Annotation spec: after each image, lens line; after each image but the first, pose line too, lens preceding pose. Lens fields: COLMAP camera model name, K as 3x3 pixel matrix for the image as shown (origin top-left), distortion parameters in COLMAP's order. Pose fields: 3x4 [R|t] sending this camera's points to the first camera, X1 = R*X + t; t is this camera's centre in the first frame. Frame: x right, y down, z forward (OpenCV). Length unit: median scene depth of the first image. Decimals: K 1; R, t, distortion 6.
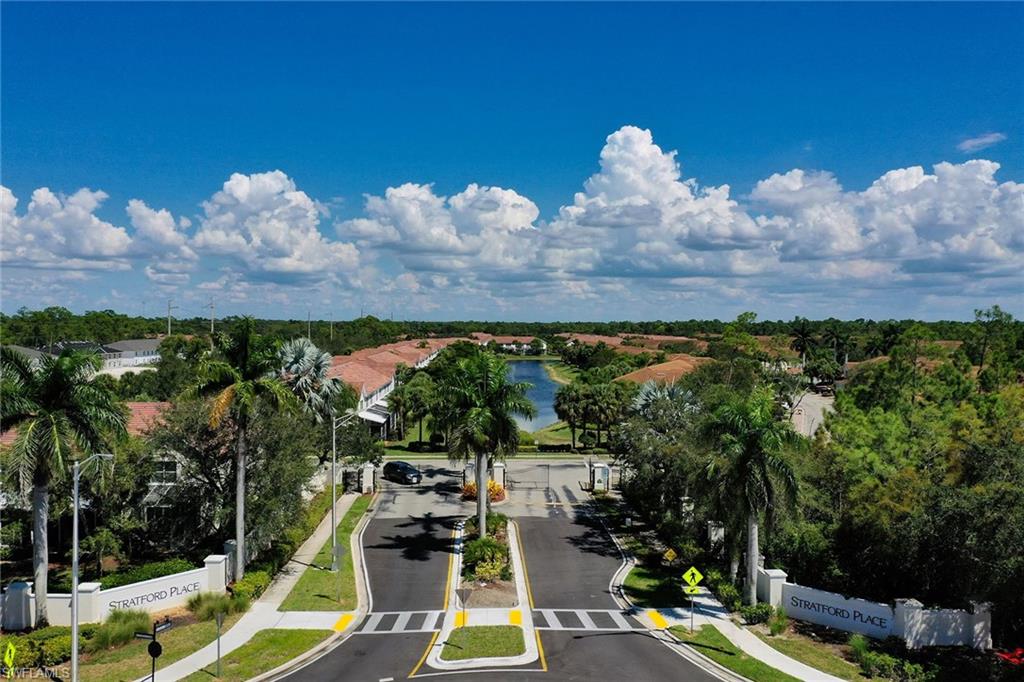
lens RADIAL K [[835.8, 0, 493.1], [0, 835.8, 318.0], [0, 0, 1]] dist [-0.019374, -0.010969]
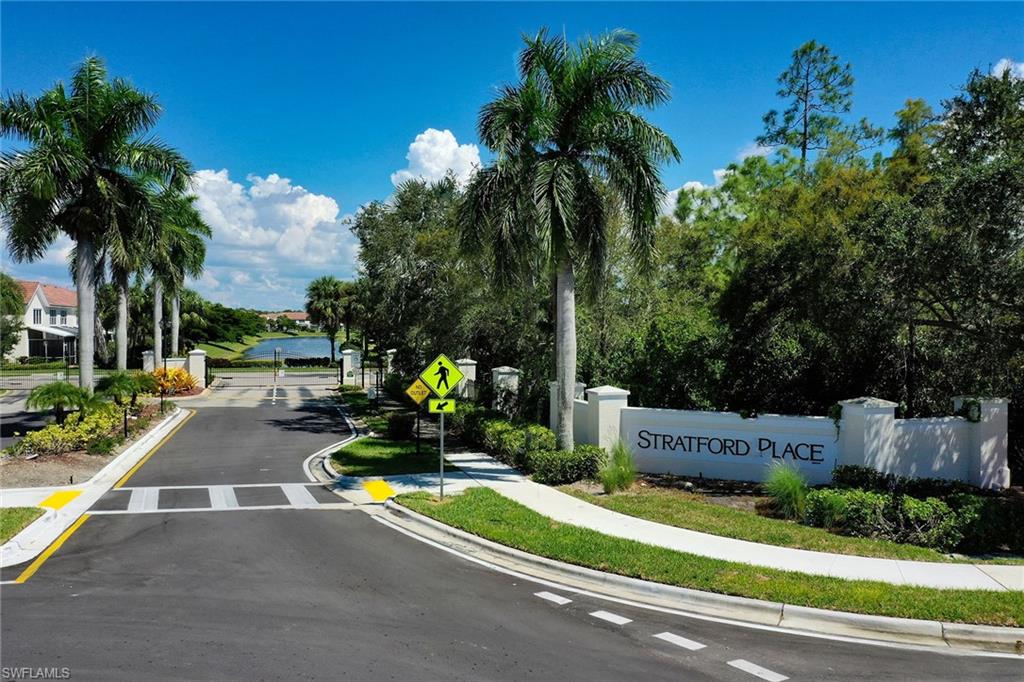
lens RADIAL K [[835.8, 0, 493.1], [0, 835.8, 318.0], [0, 0, 1]] dist [-0.019374, -0.010969]
pose [[0.974958, -0.009518, 0.222183, 0.153728], [0.010476, 0.999940, -0.003133, 0.262122], [-0.222140, 0.005382, 0.975000, 0.505681]]
